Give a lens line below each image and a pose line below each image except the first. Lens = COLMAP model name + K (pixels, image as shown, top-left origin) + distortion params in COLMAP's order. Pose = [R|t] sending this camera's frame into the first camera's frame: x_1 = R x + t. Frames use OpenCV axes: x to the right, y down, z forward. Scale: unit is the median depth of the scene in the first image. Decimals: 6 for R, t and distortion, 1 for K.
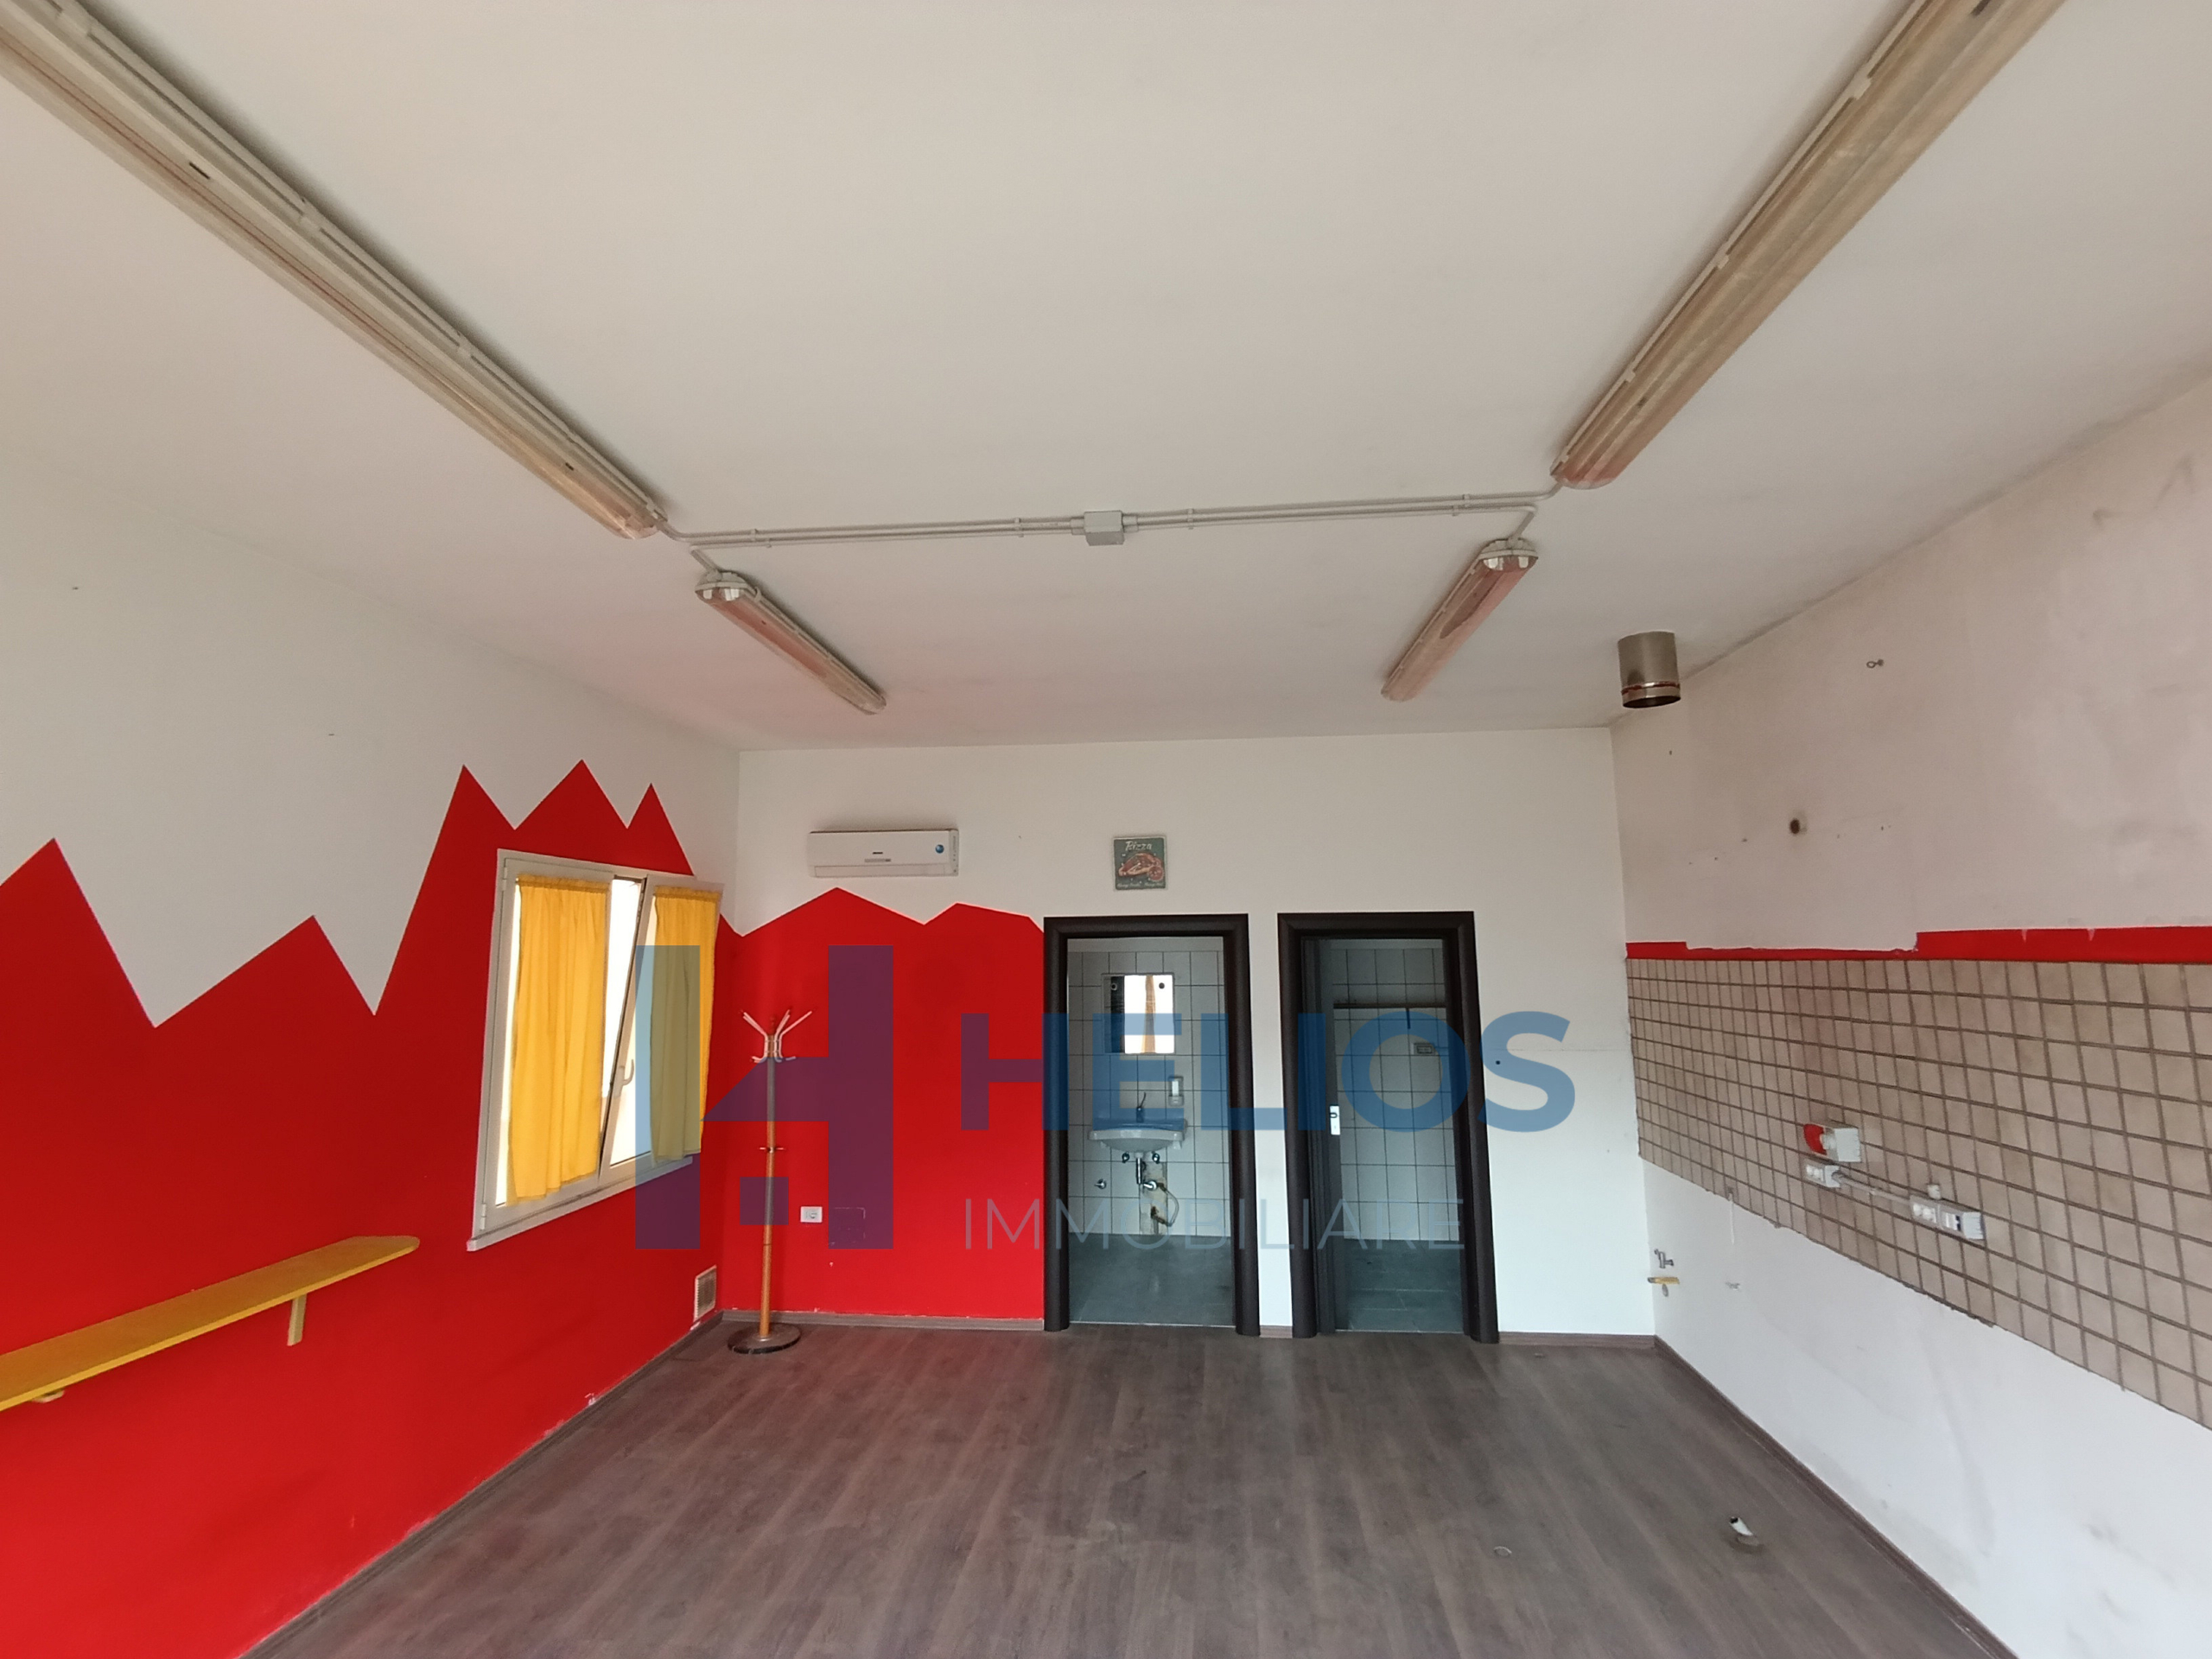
lens RADIAL K [[1018.7, 0, 1101.9], [0, 1018.7, 819.4], [0, 0, 1]] dist [0.002690, 0.000184]
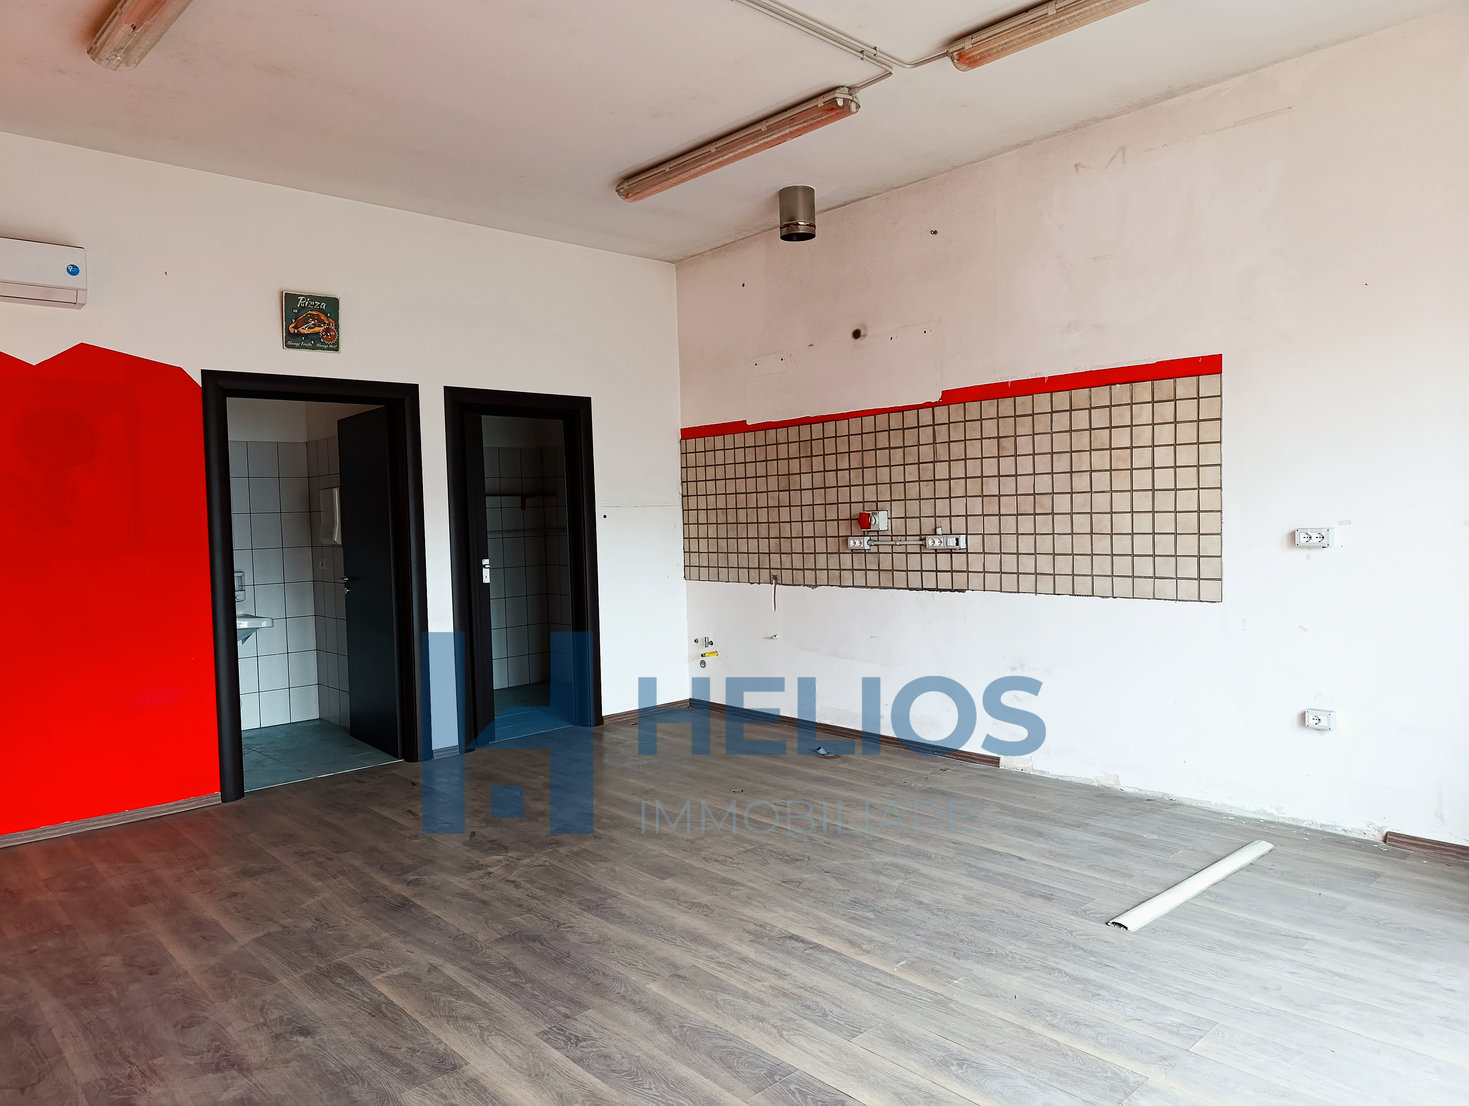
lens RADIAL K [[999.2, 0, 738.0], [0, 999.2, 552.9], [0, 0, 1]] dist [0.058867, -0.065395]
pose [[0.654107, -0.039242, 0.755384, -0.669568], [-0.073687, 0.990597, 0.115268, 0.186981], [-0.752804, -0.131060, 0.645065, 0.084508]]
